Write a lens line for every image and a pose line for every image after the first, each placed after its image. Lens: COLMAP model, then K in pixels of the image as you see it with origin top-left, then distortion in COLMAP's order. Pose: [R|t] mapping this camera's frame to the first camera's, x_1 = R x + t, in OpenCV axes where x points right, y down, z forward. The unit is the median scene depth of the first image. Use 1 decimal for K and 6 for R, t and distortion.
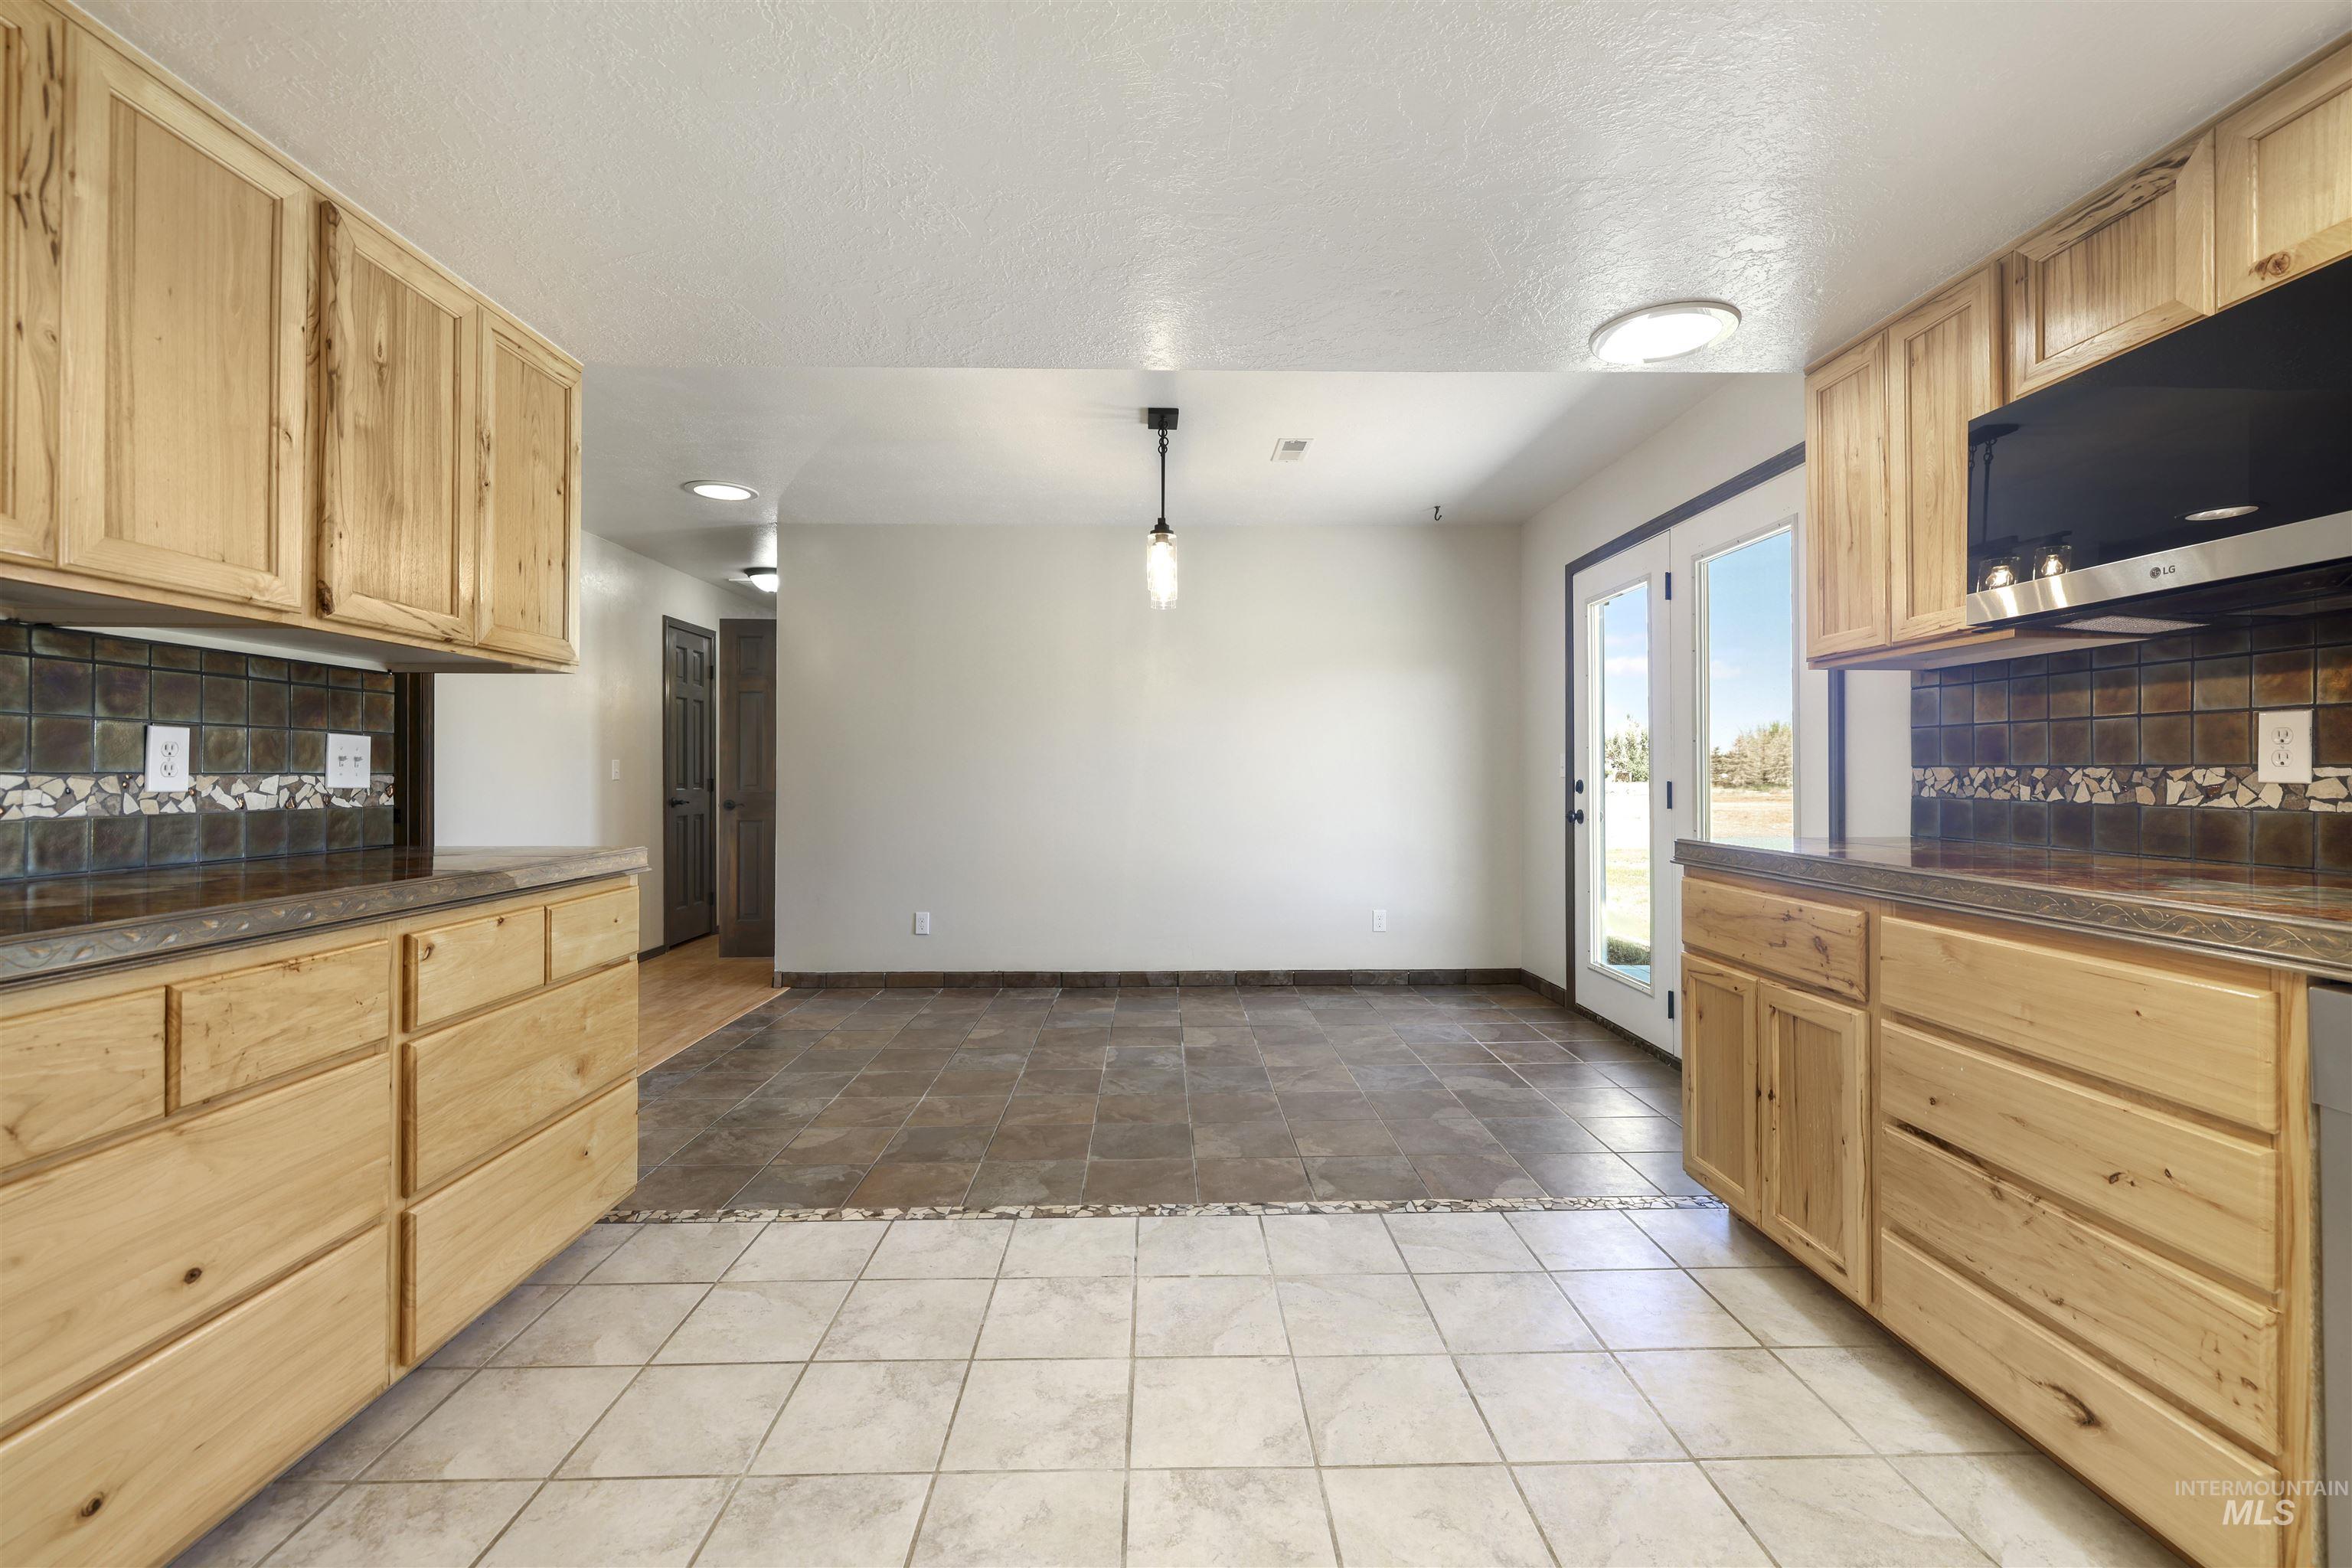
lens RADIAL K [[990.6, 0, 1174.5], [0, 990.6, 769.0], [0, 0, 1]] dist [0.002447, -0.000063]
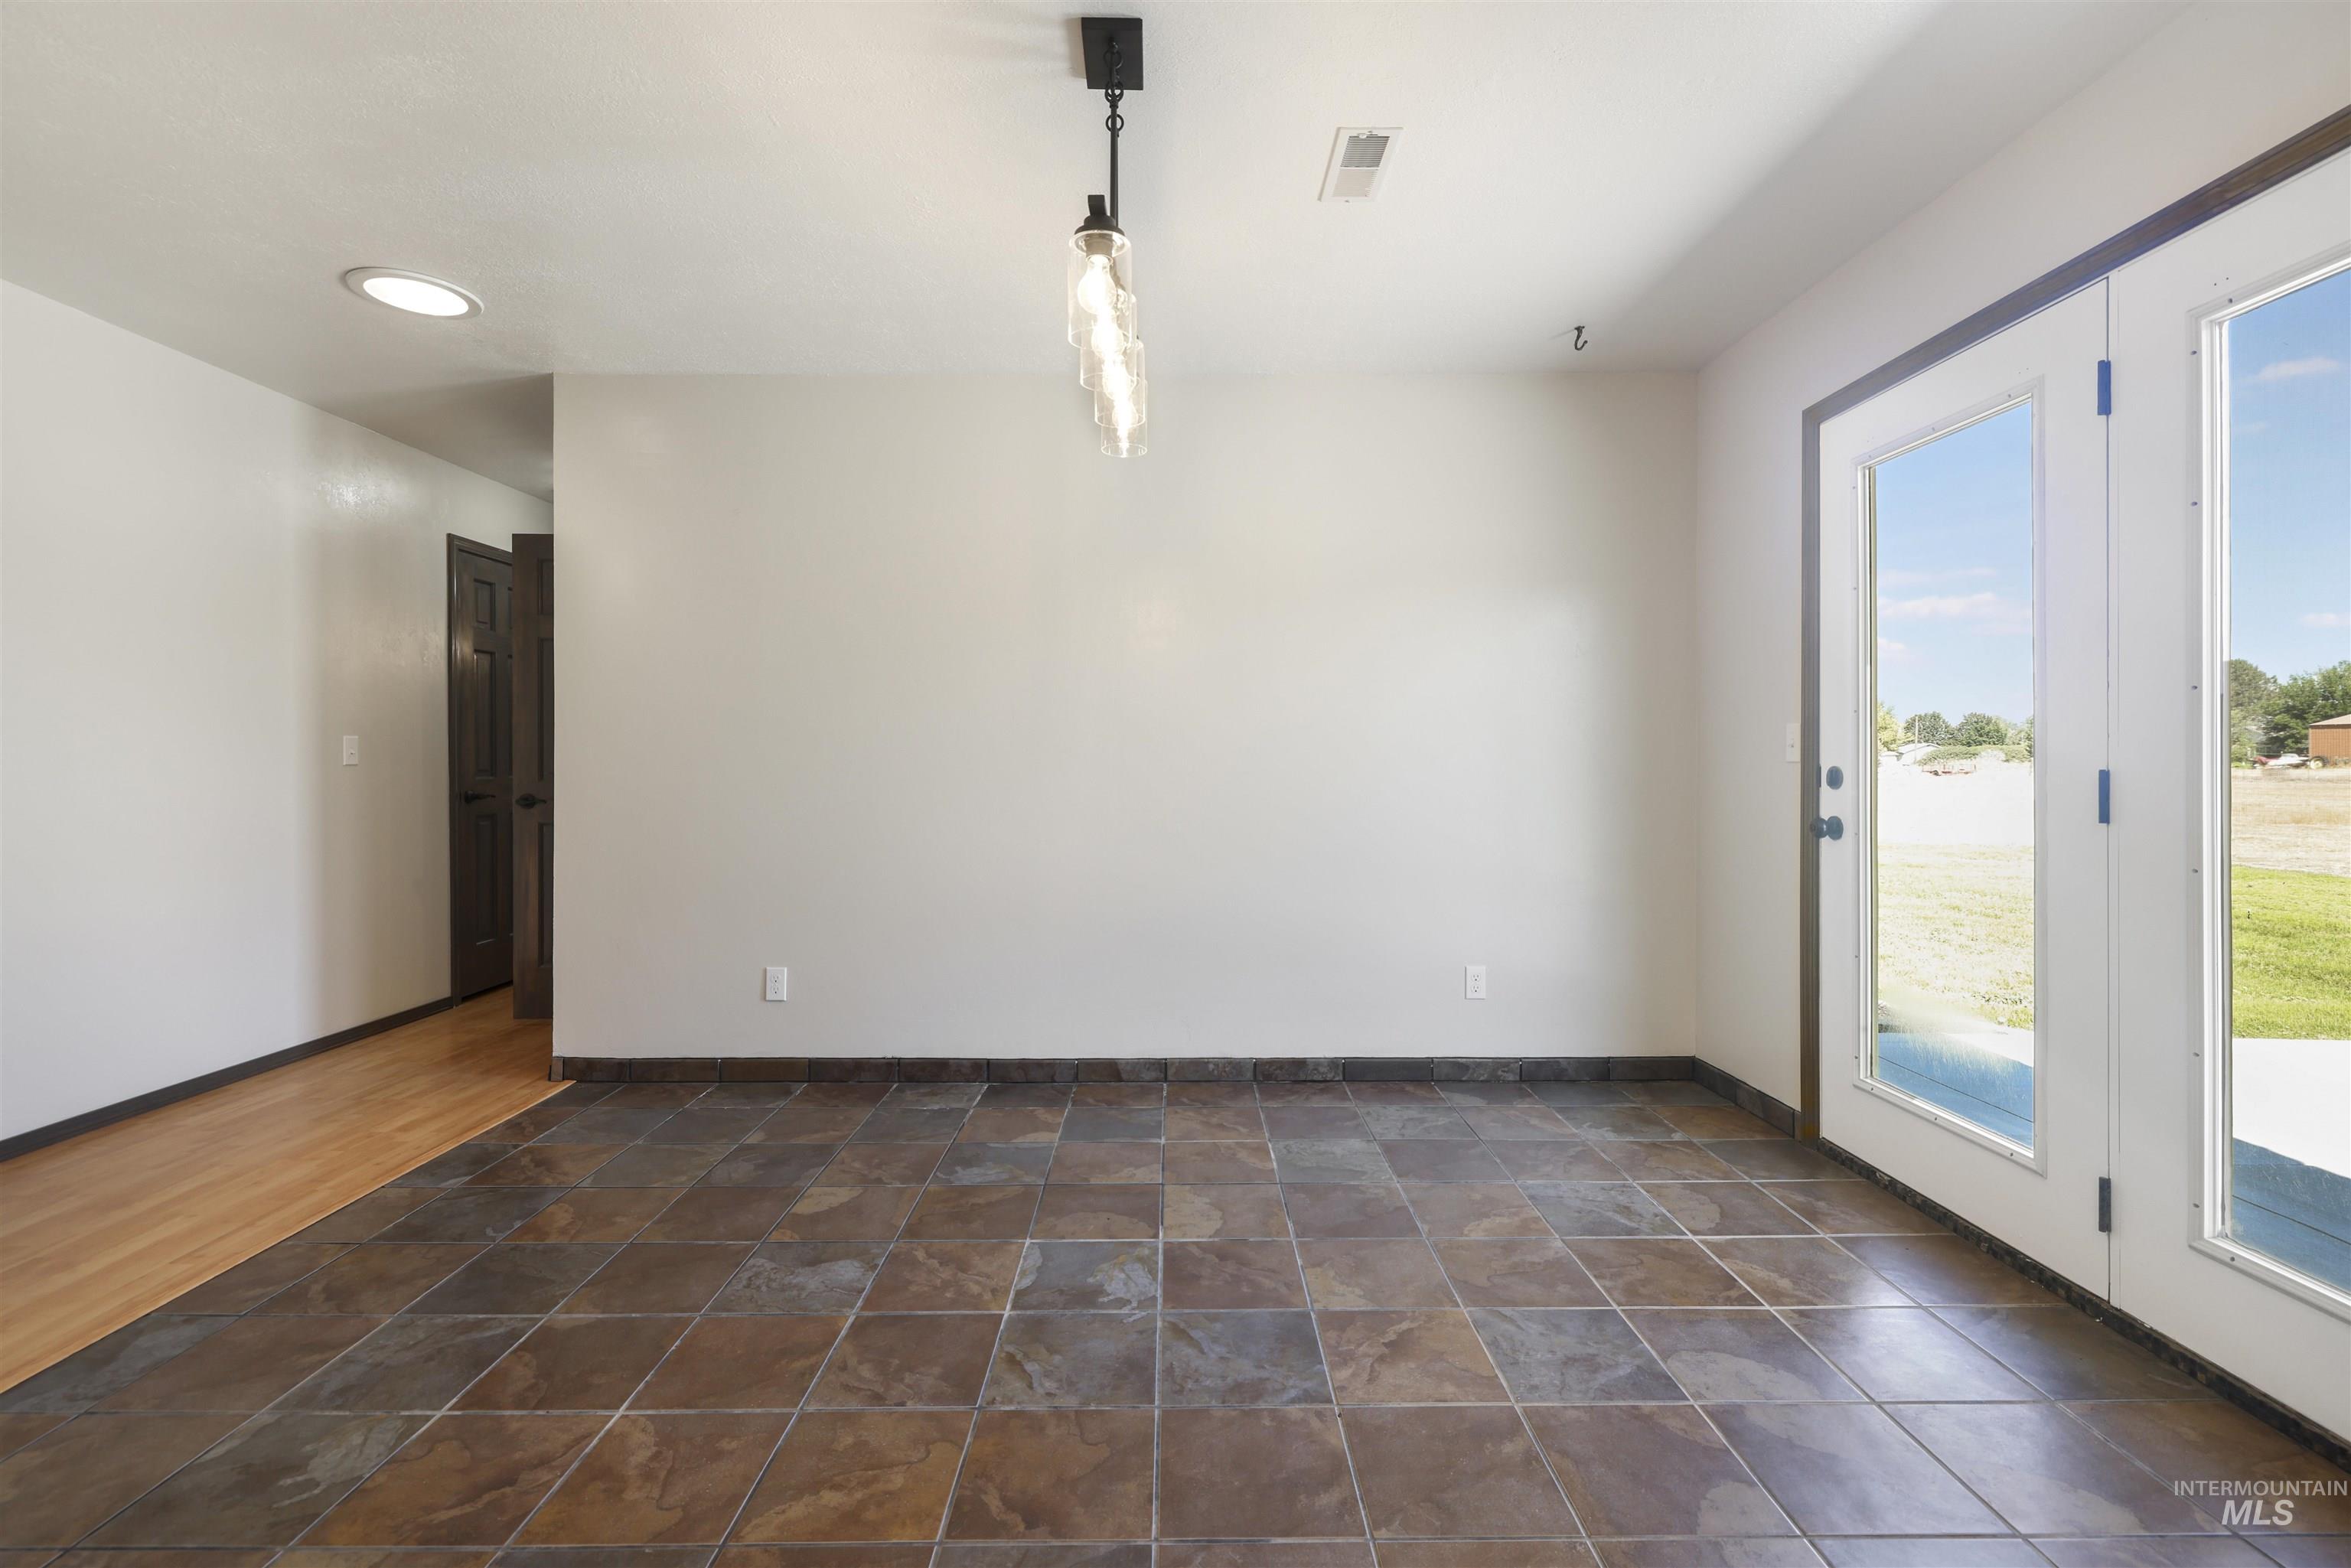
lens RADIAL K [[1016.7, 0, 1163.2], [0, 1016.7, 768.6], [0, 0, 1]] dist [0.001375, -0.000294]
pose [[0.999669, 0.000518, -0.025739, 0.039035], [-0.000172, 0.999910, 0.013448, 0.007268], [0.025744, -0.013439, 0.999578, 0.683430]]
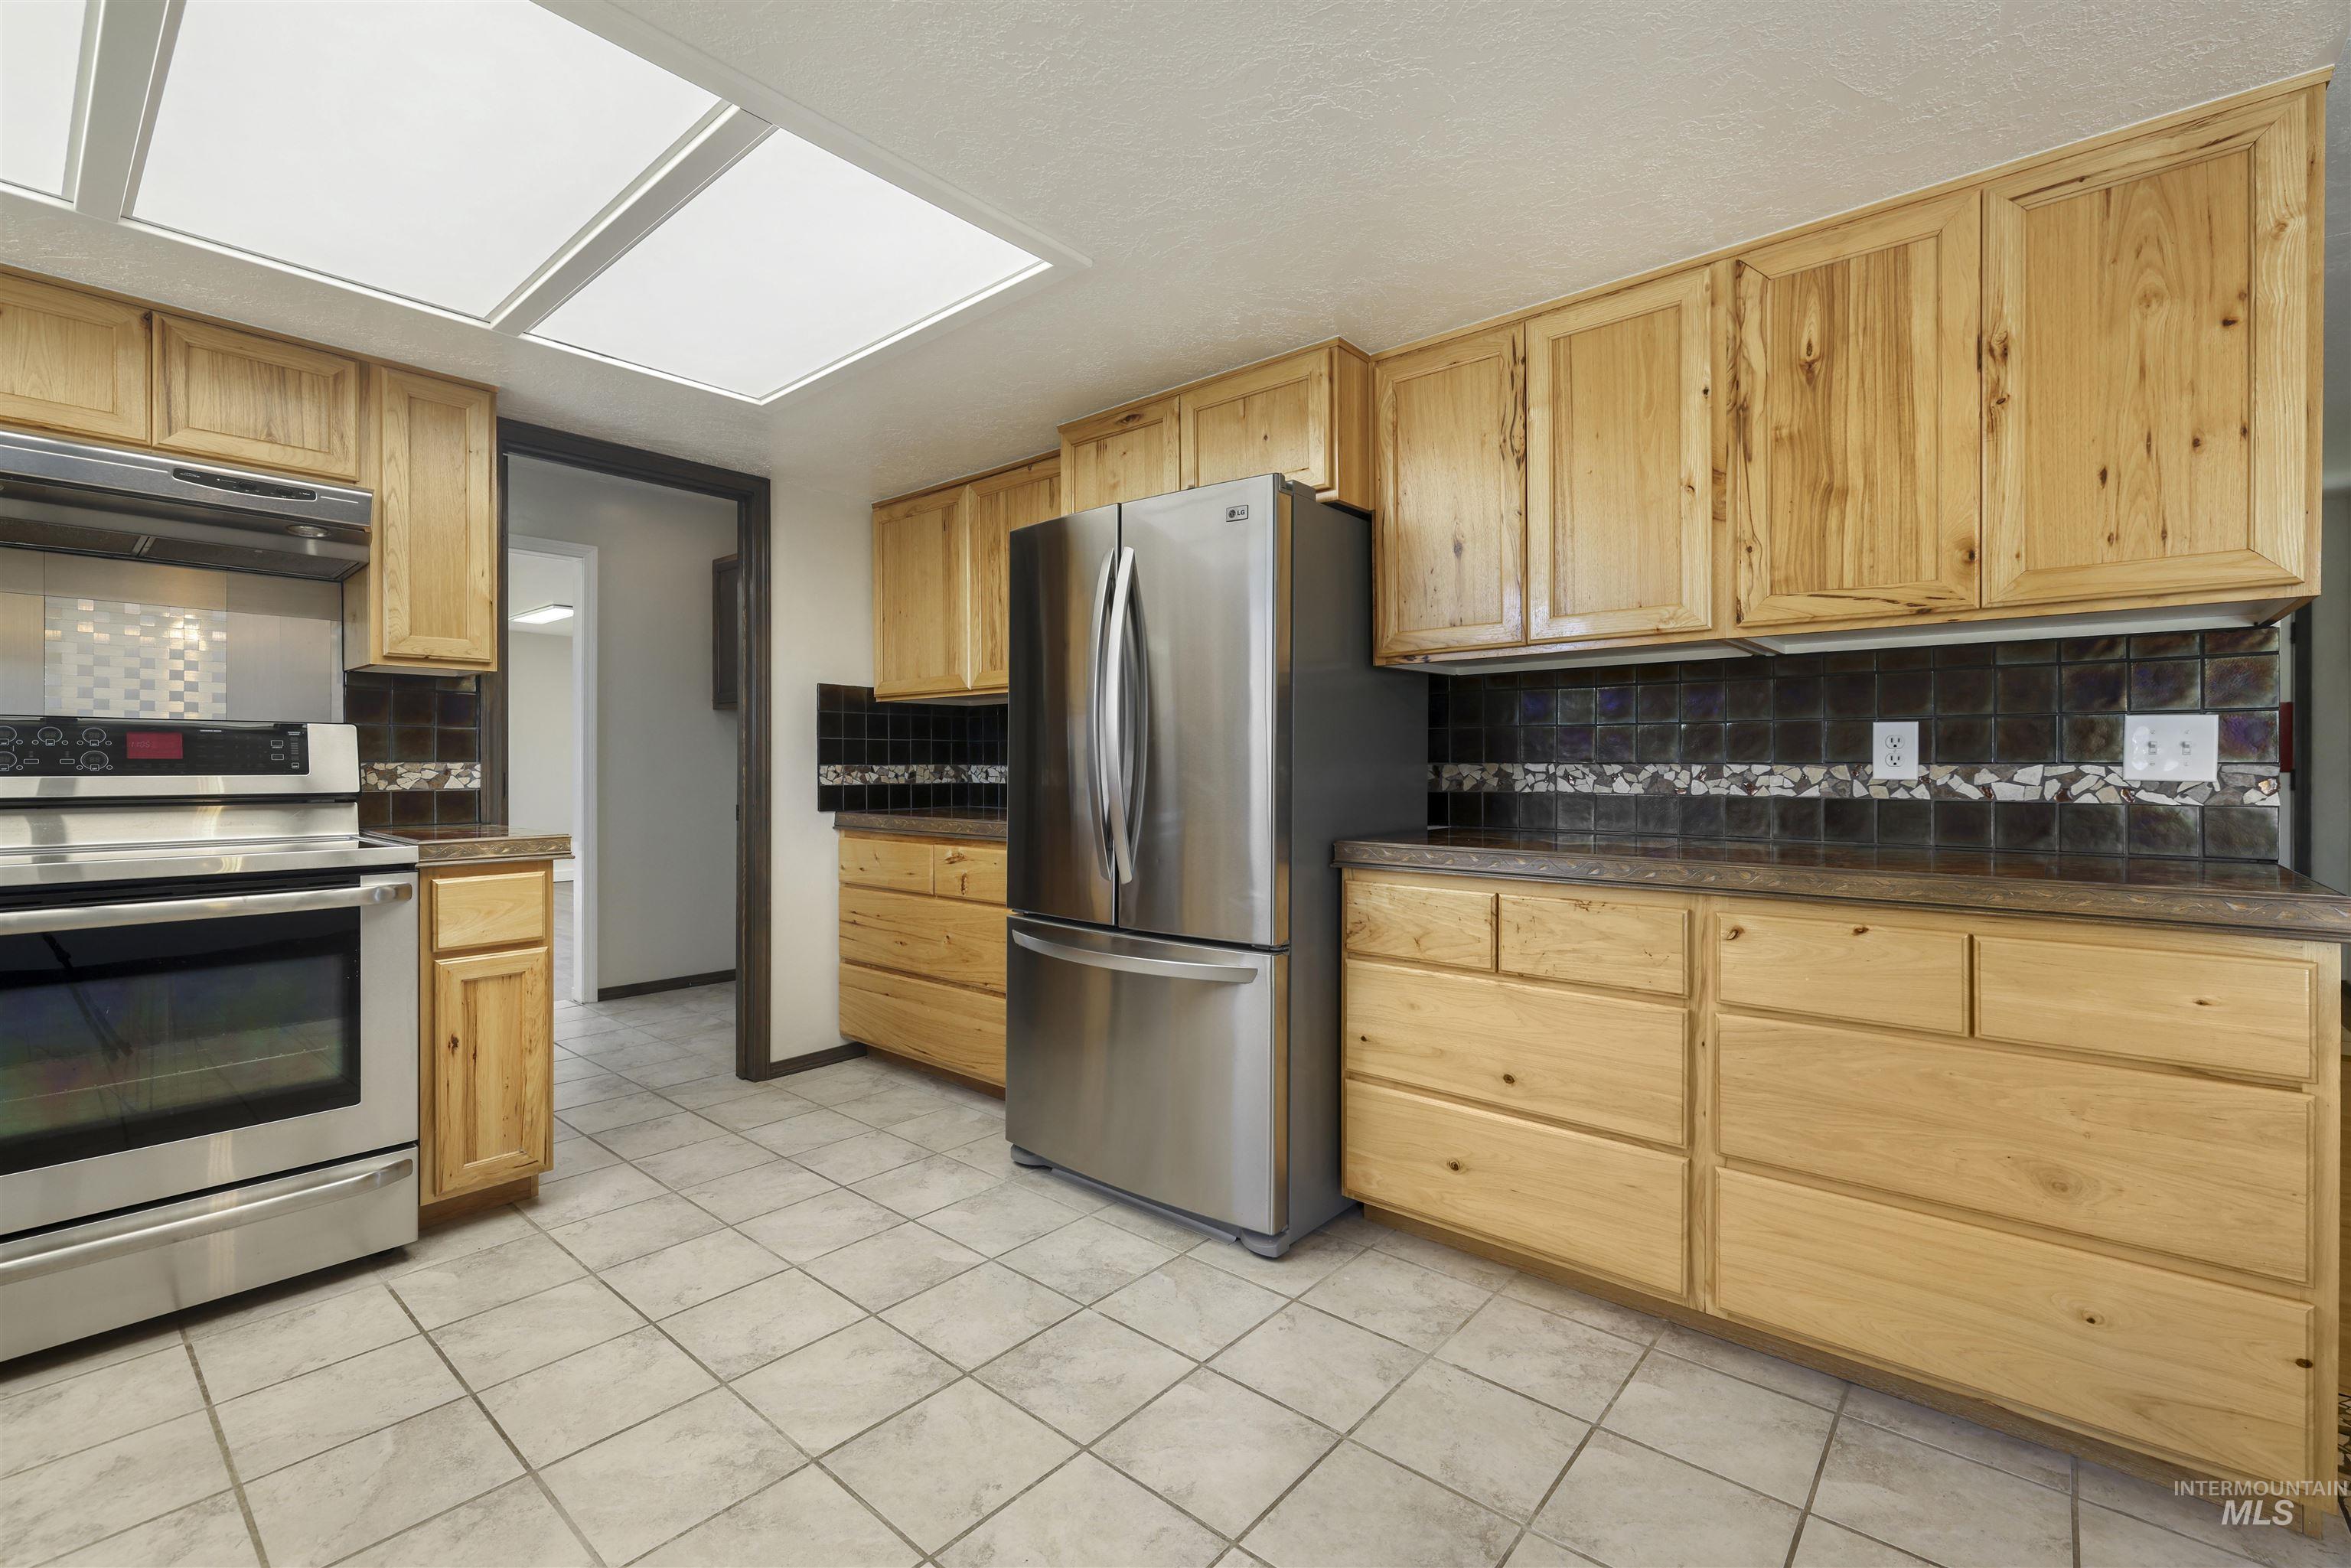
lens RADIAL K [[1016.7, 0, 1163.2], [0, 1016.7, 768.6], [0, 0, 1]] dist [0.001375, -0.000294]
pose [[-0.669792, 0.003676, -0.742539, 0.299114], [0.005286, 0.999986, 0.000182, 0.004319], [0.742530, -0.003803, -0.669802, 0.850629]]
